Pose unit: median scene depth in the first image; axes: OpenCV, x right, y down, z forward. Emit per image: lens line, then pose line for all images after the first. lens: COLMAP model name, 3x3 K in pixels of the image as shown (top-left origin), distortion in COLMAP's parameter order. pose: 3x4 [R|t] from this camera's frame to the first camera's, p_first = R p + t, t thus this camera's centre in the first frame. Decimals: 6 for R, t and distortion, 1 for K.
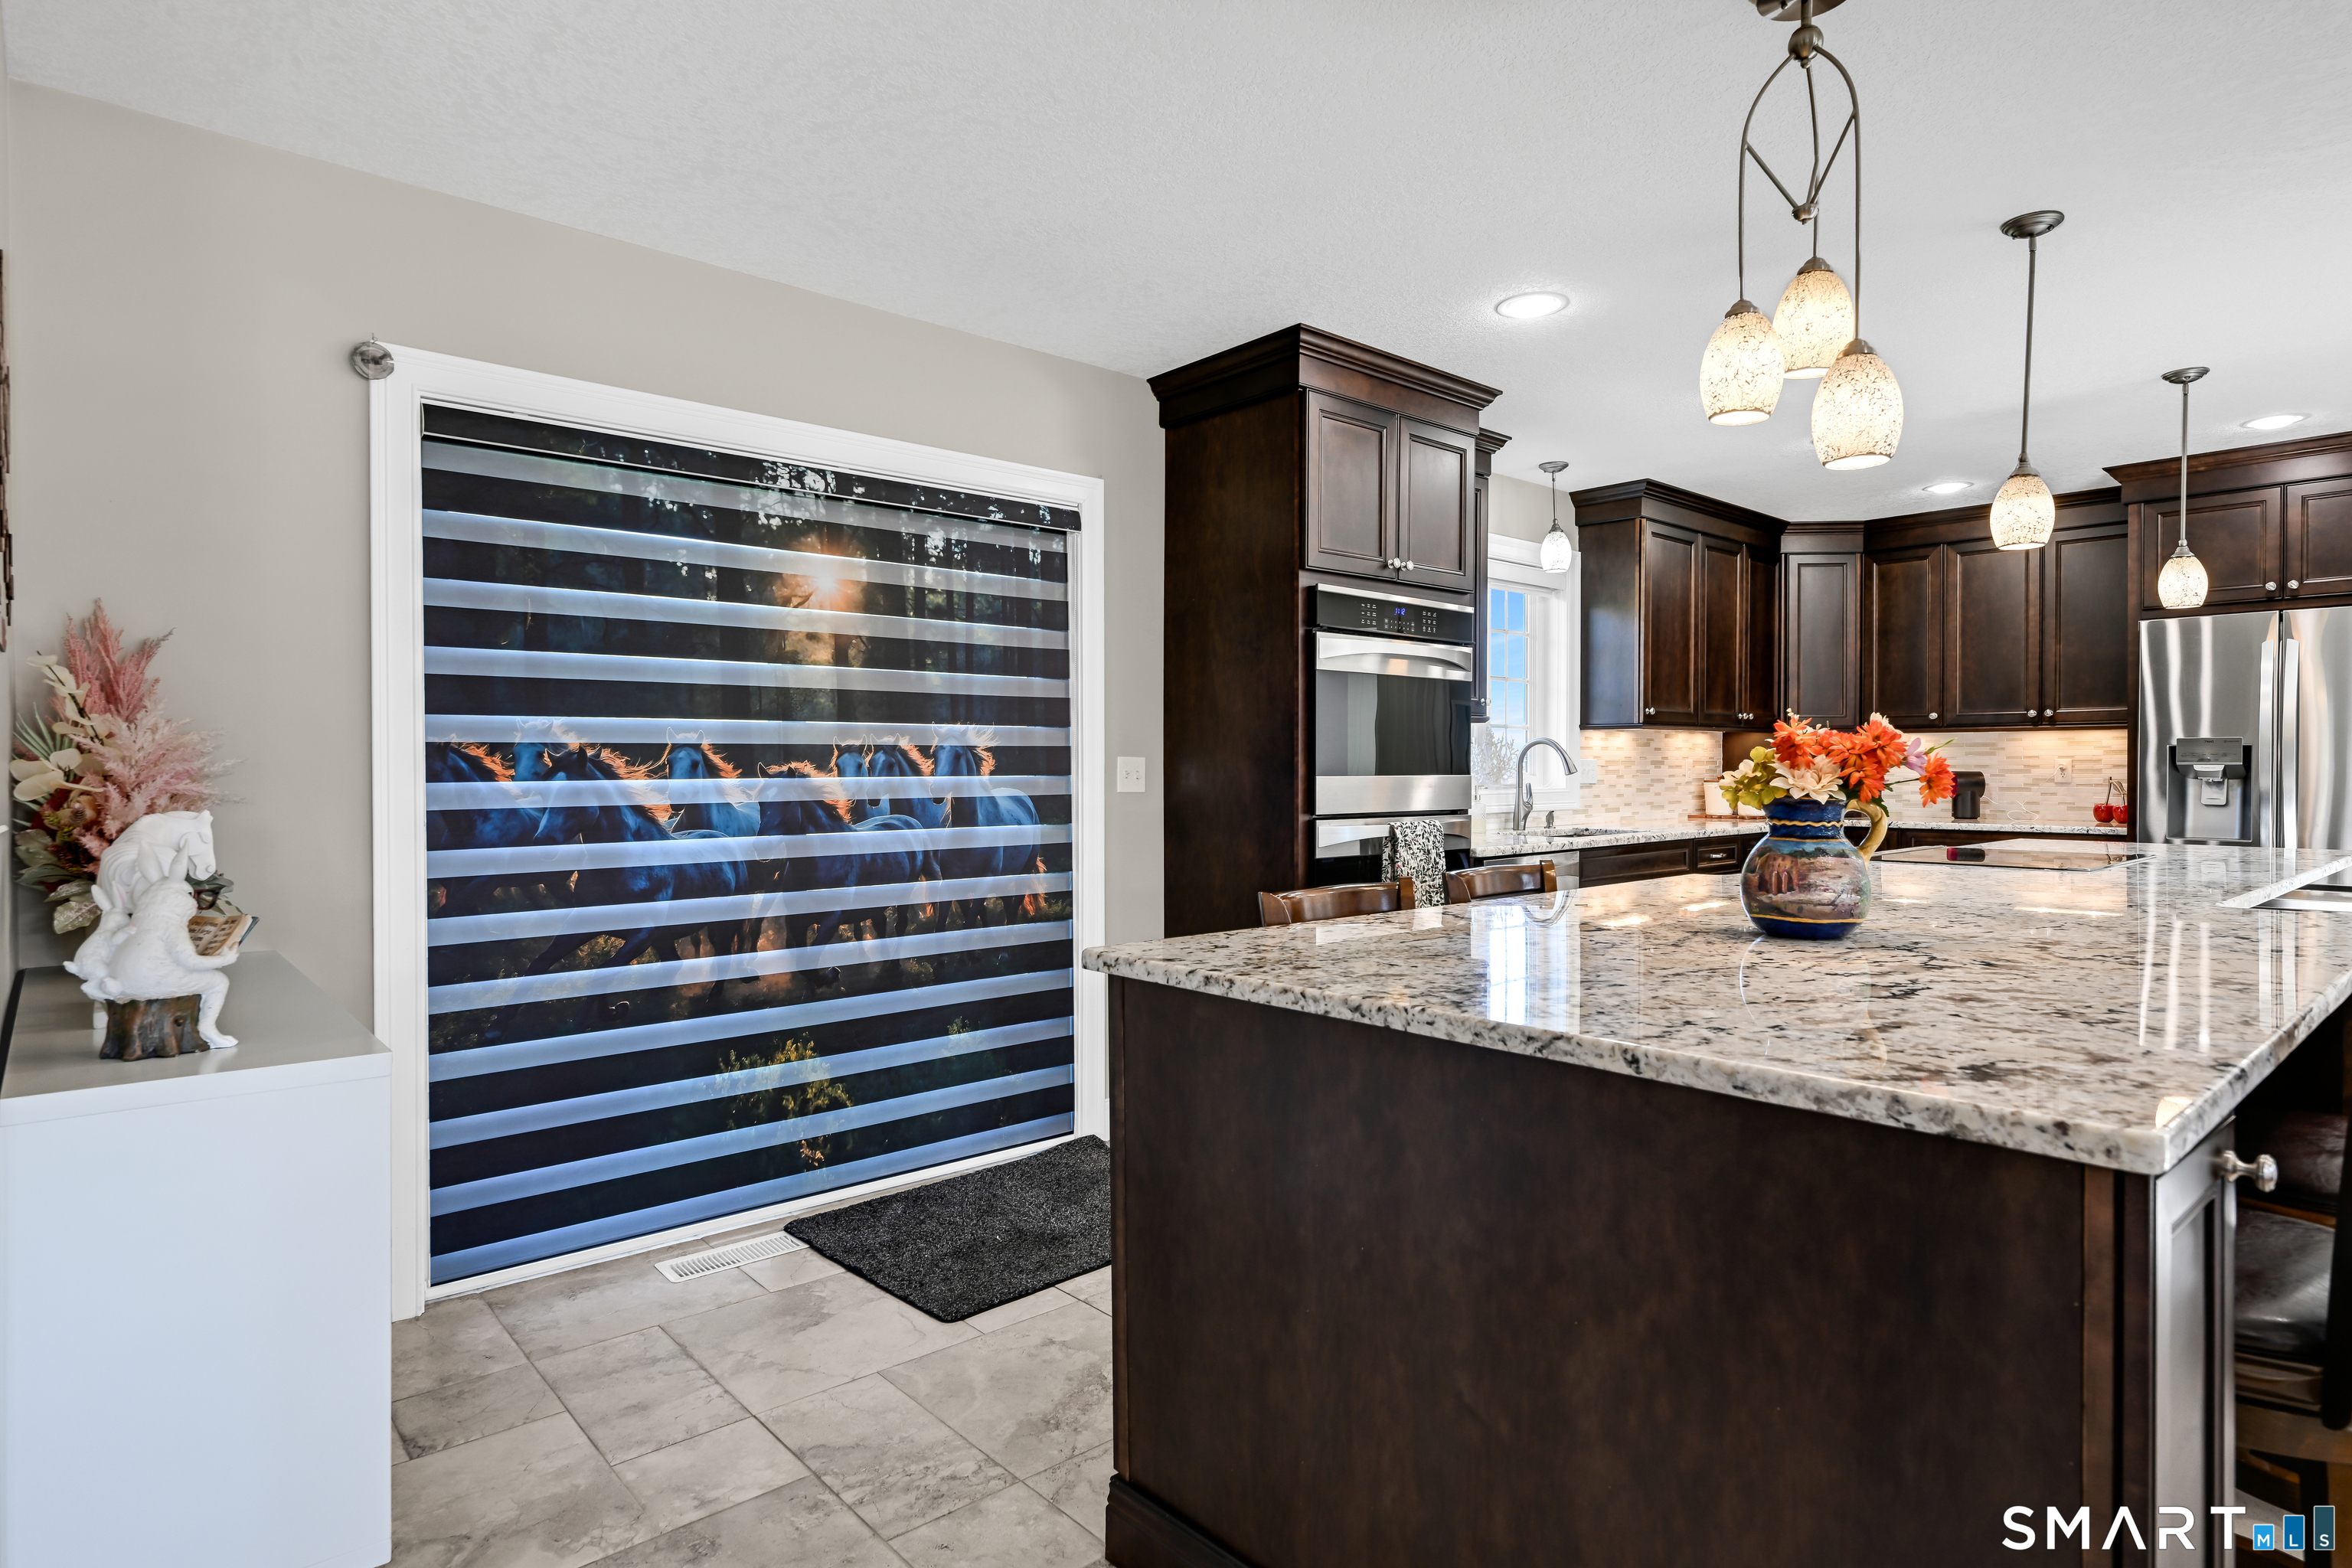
lens RADIAL K [[1239.2, 0, 1185.1], [0, 1239.2, 776.4], [0, 0, 1]] dist [0.005473, 0.000480]
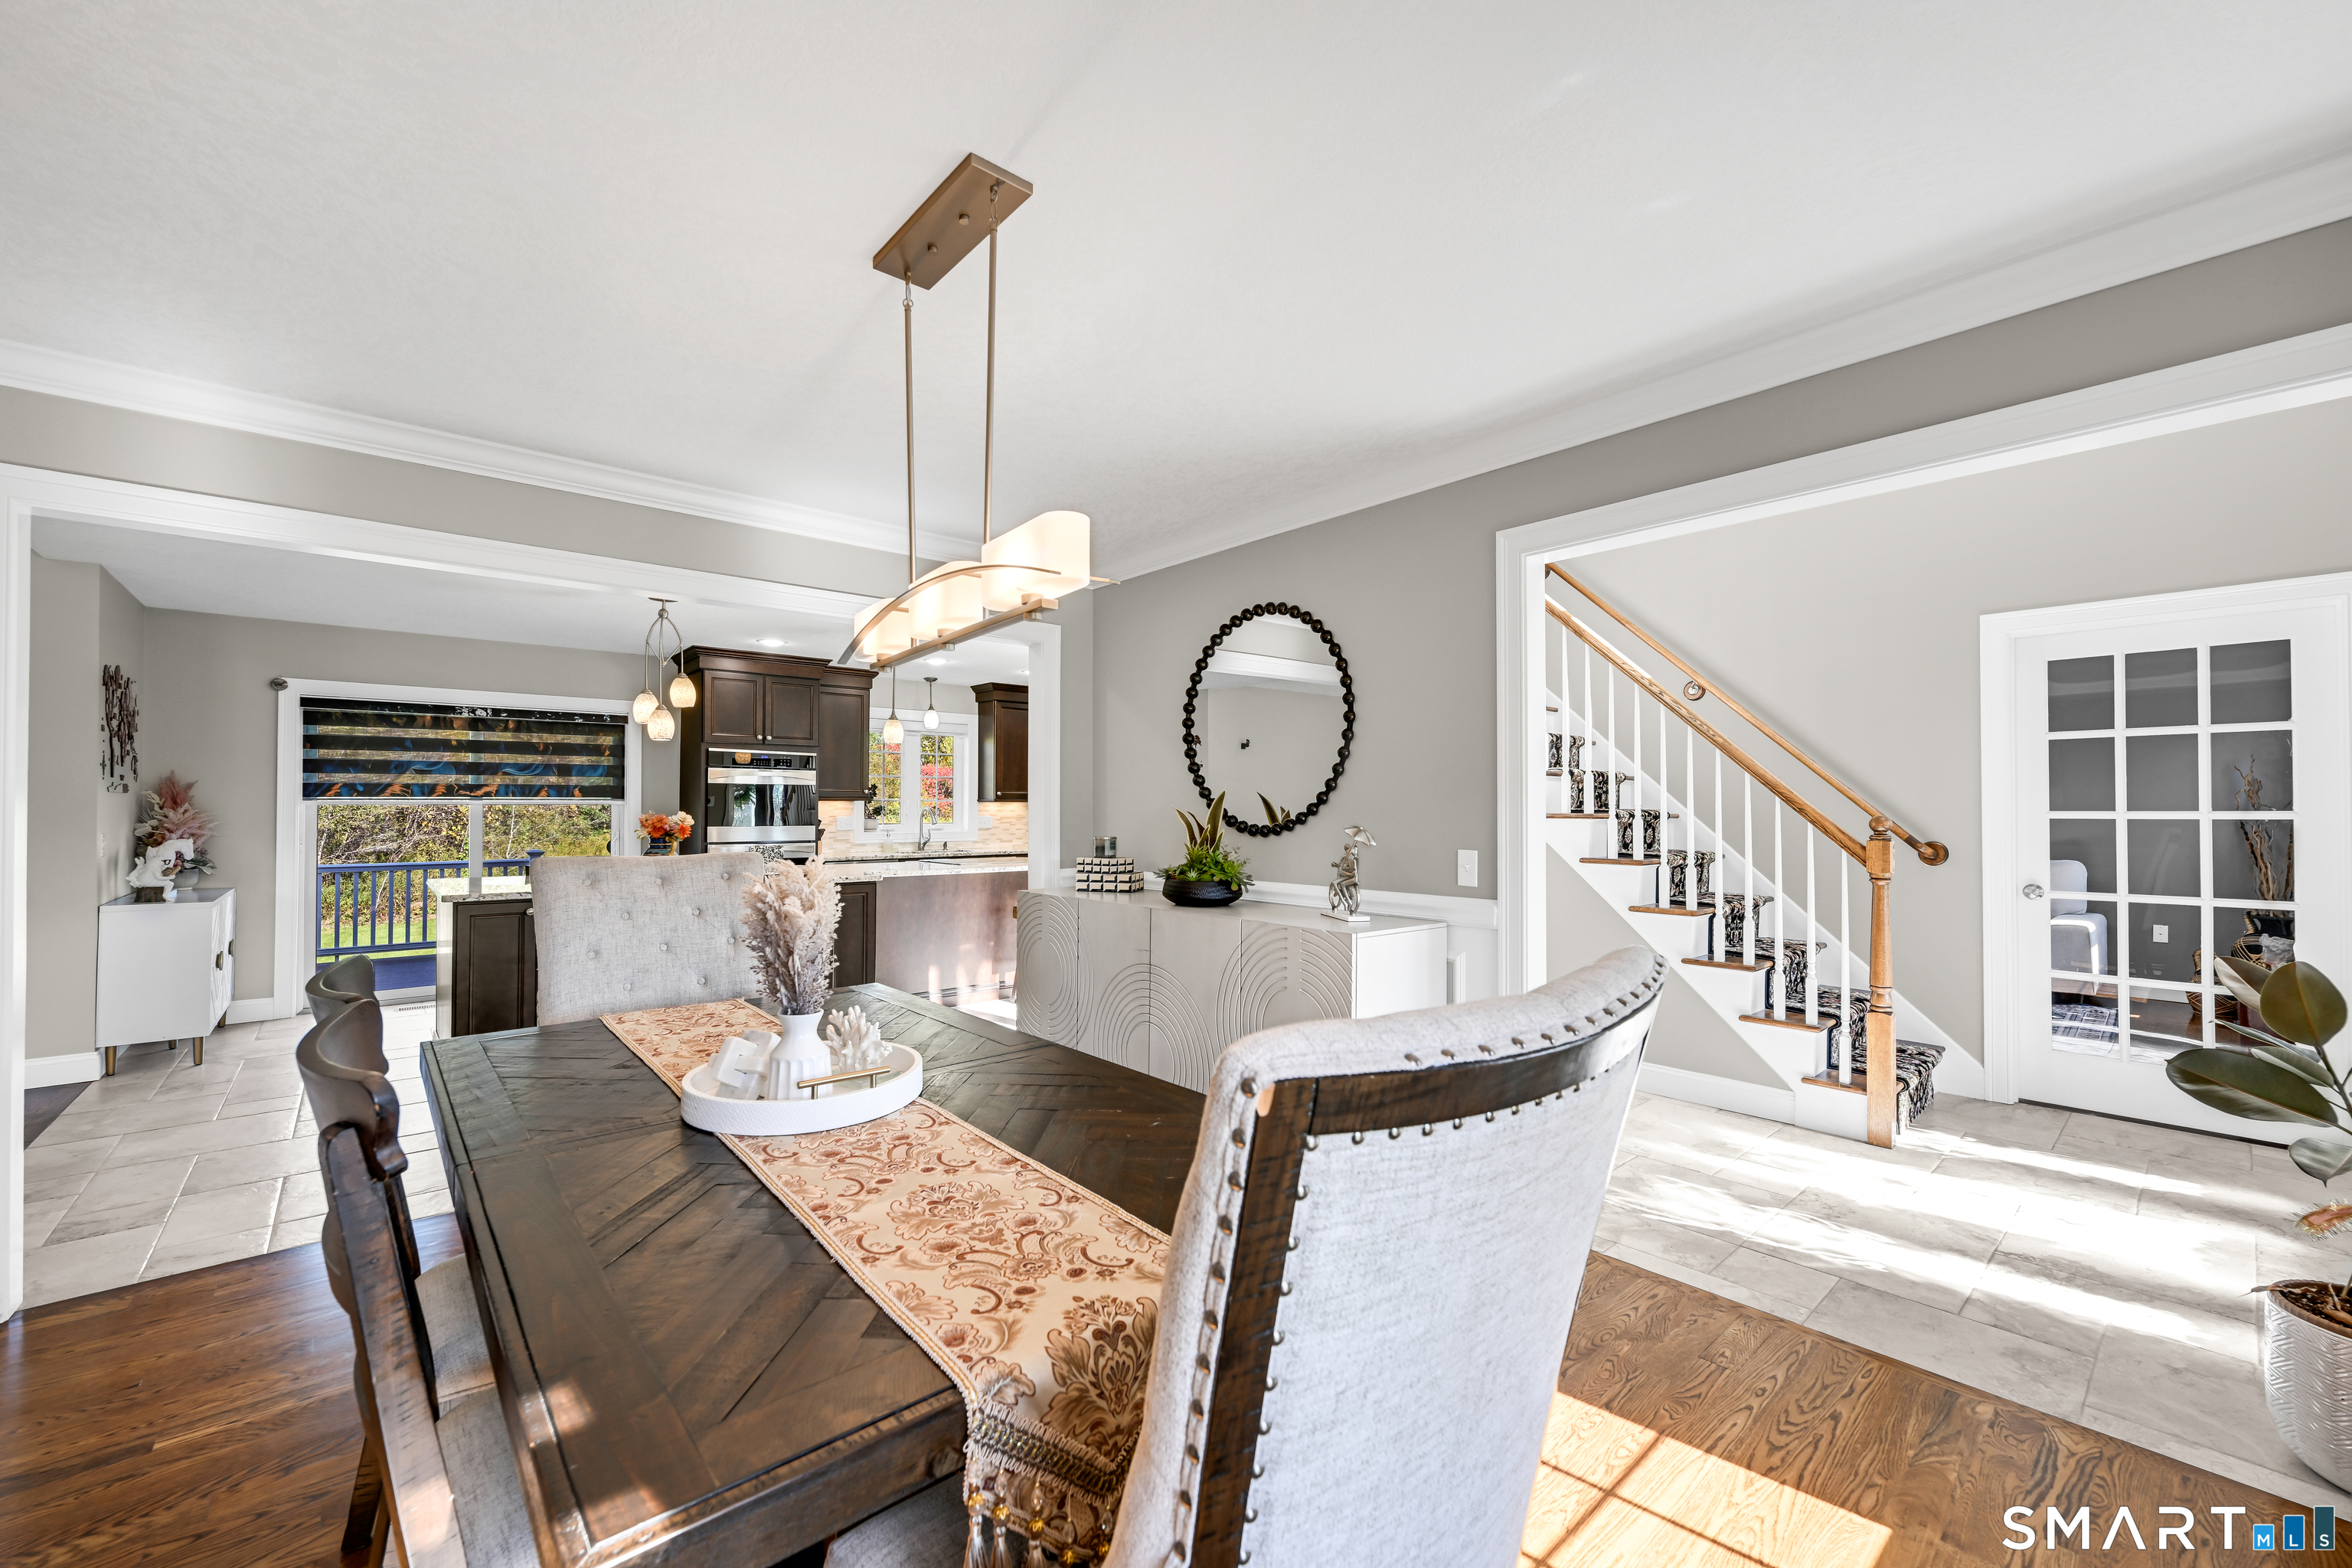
lens RADIAL K [[955.6, 0, 1233.4], [0, 955.6, 793.0], [0, 0, 1]] dist [0.001709, -0.000488]
pose [[0.999887, 0.002211, 0.014875, 0.748512], [-0.001830, 0.999671, -0.025595, -0.013318], [-0.014927, 0.025565, 0.999562, -0.611216]]
